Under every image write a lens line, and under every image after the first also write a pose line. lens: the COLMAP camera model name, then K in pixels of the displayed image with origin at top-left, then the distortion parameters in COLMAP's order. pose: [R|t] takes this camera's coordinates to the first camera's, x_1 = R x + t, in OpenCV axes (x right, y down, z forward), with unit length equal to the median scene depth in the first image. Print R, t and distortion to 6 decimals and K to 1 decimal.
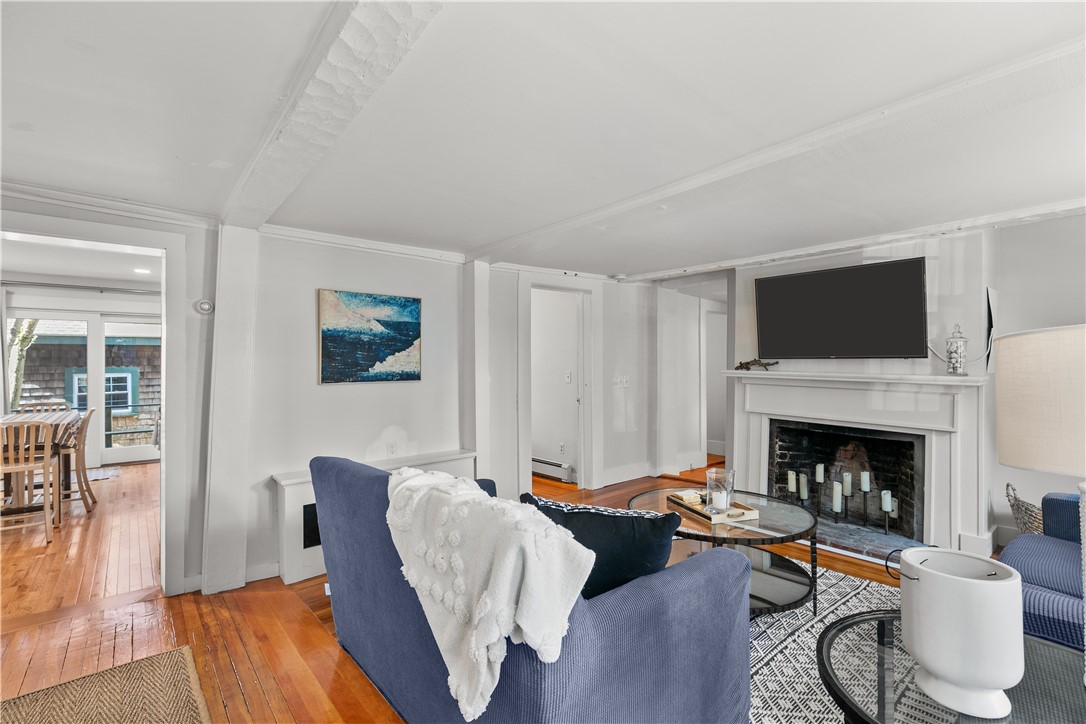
lens RADIAL K [[504.1, 0, 543.0], [0, 504.1, 362.0], [0, 0, 1]] dist [0.001233, 0.000071]
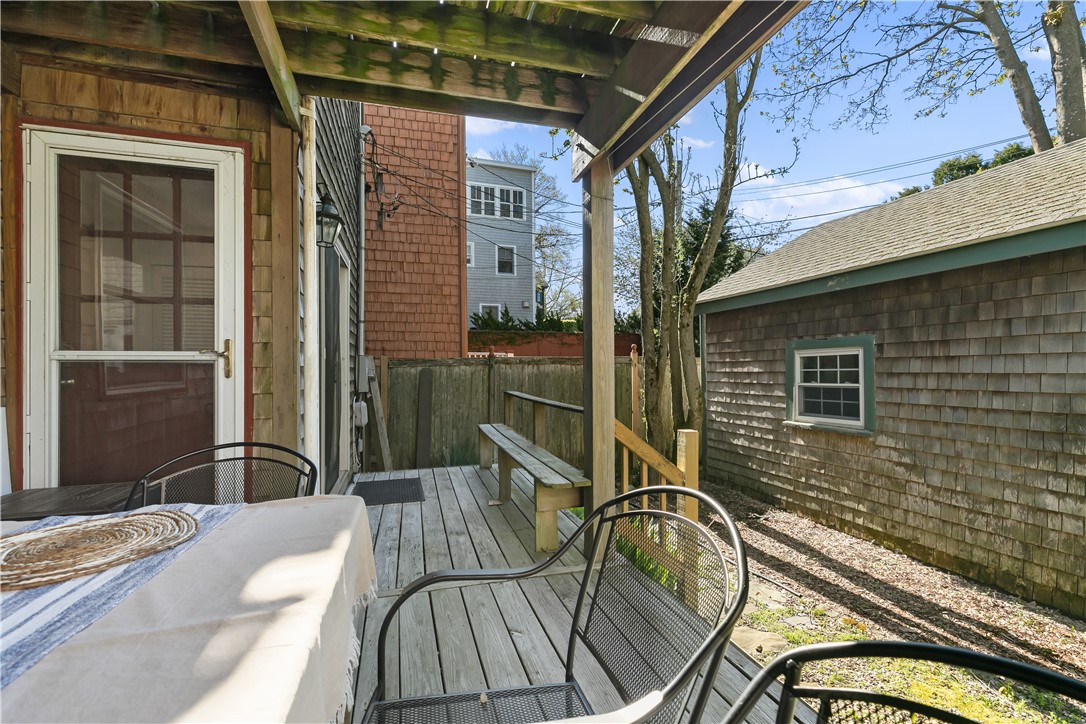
lens RADIAL K [[486.4, 0, 545.4], [0, 486.4, 364.5], [0, 0, 1]] dist [0.001727, 0.000602]
pose [[-0.394013, -0.002301, -0.919102, -0.296351], [0.008773, 0.999942, -0.006264, 0.042982], [0.919063, -0.010531, -0.393970, 0.994743]]
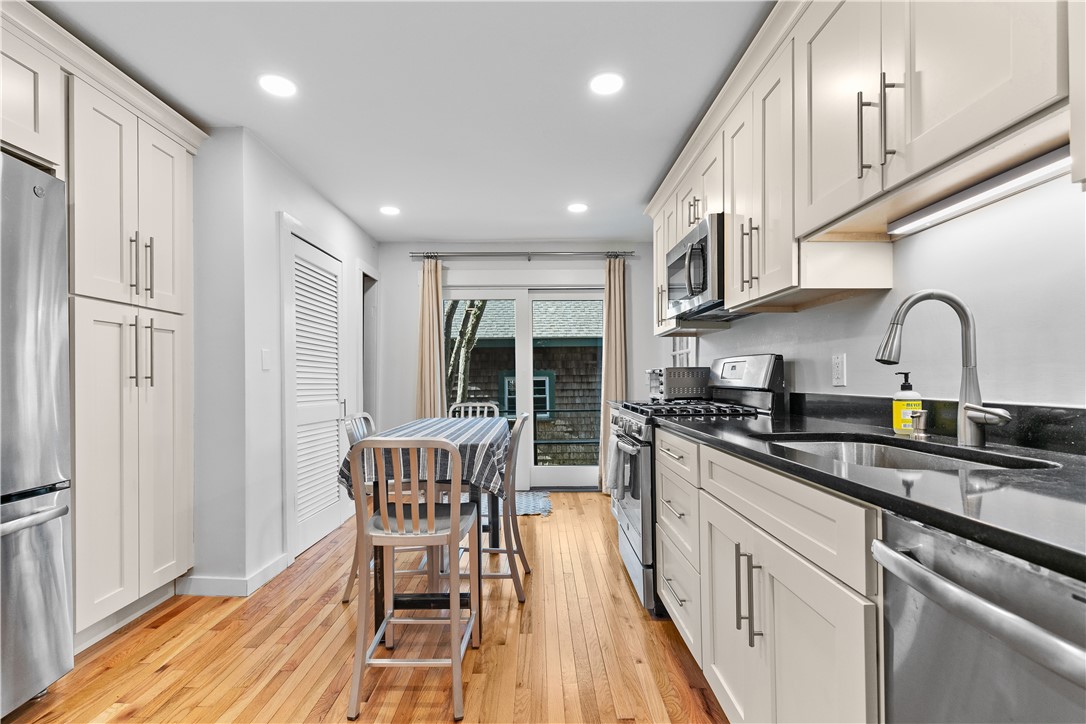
lens RADIAL K [[492.1, 0, 537.5], [0, 492.1, 374.1], [0, 0, 1]] dist [0.001414, 0.000468]
pose [[0.773370, -0.008552, -0.633897, -0.264310], [0.006455, 0.999963, -0.005615, 0.024785], [0.633922, 0.000251, 0.773397, 0.289529]]
